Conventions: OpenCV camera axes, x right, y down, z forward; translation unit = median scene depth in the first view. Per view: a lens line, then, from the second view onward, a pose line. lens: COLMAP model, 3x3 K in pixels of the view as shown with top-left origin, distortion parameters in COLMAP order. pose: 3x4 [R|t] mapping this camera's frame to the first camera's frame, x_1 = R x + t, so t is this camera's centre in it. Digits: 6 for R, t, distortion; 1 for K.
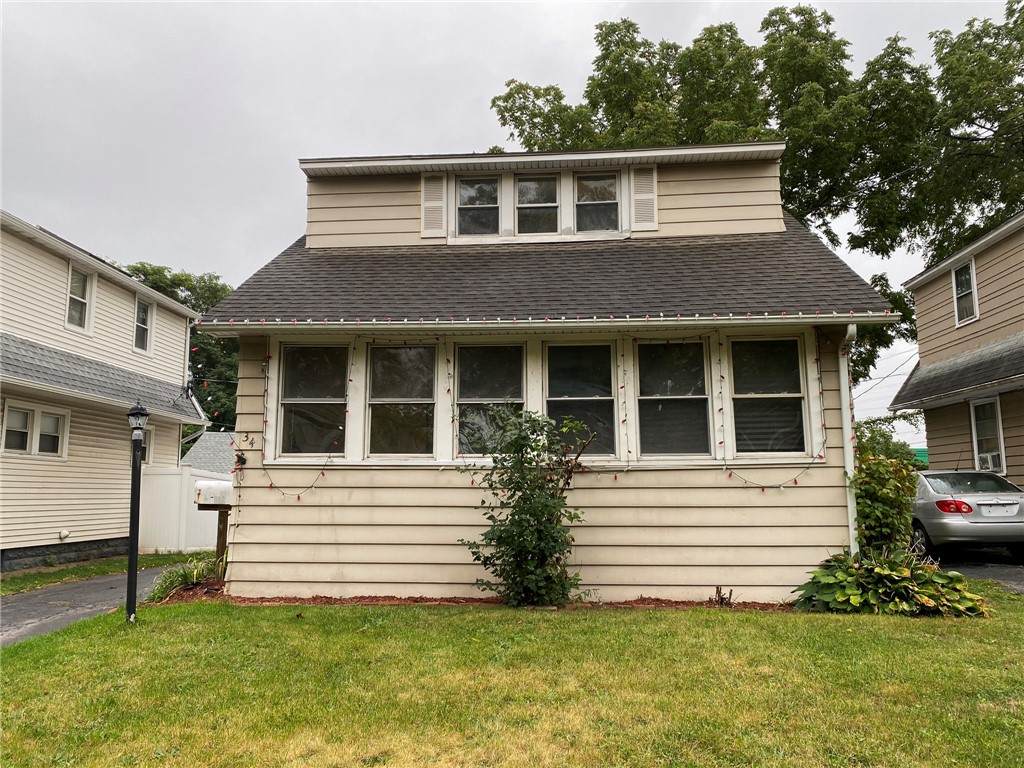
lens RADIAL K [[797.2, 0, 478.9], [0, 797.2, 383.6], [0, 0, 1]] dist [0.017984, -0.002564]
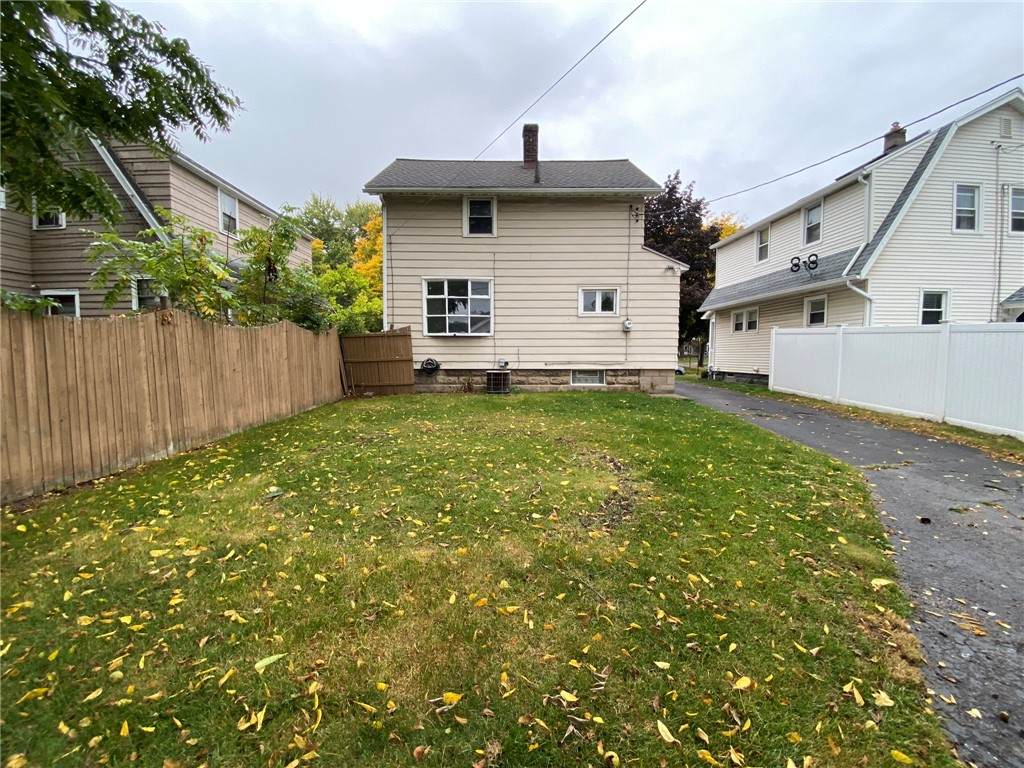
lens RADIAL K [[435.2, 0, 512.0], [0, 435.2, 384.0], [0, 0, 1]] dist [-0.002004, -0.000342]
pose [[-0.992943, 0.007358, -0.118366, 0.211451], [0.017168, 0.996478, -0.082078, 0.296162], [0.117346, -0.083531, -0.989572, 1.941168]]
